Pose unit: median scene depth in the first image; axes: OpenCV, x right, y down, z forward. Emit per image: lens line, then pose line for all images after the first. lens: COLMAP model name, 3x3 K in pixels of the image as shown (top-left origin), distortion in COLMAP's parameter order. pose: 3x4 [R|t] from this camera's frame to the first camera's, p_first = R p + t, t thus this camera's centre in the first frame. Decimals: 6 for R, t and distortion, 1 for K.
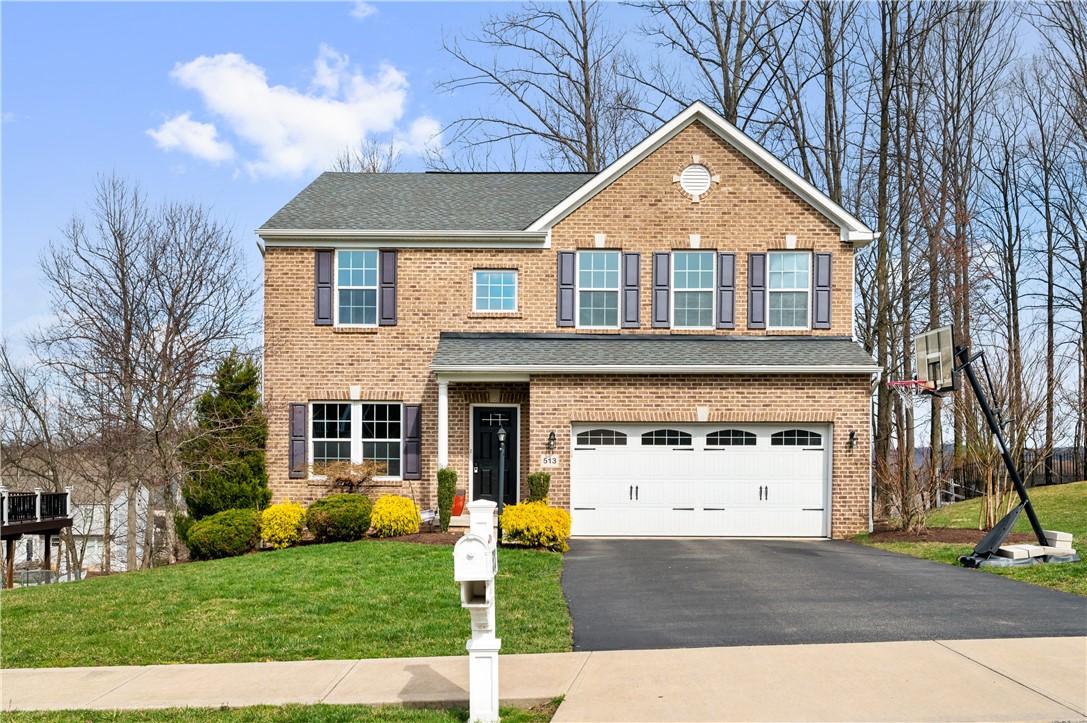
lens RADIAL K [[893.1, 0, 543.5], [0, 893.1, 361.5], [0, 0, 1]] dist [-0.000253, -0.001142]
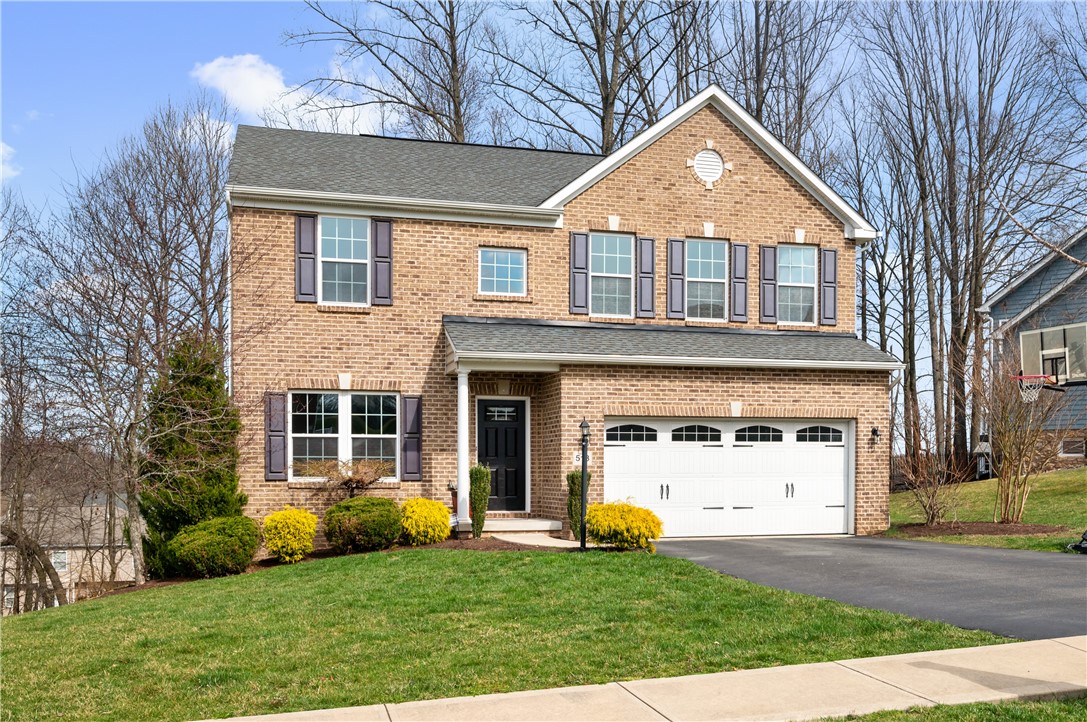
lens RADIAL K [[962.1, 0, 543.5], [0, 962.1, 361.0], [0, 0, 1]] dist [0.001646, -0.003380]
pose [[0.965543, 0.022975, 0.259228, -0.267760], [-0.022973, 0.999731, -0.003039, 0.013681], [-0.259228, -0.003021, 0.965811, 0.047653]]
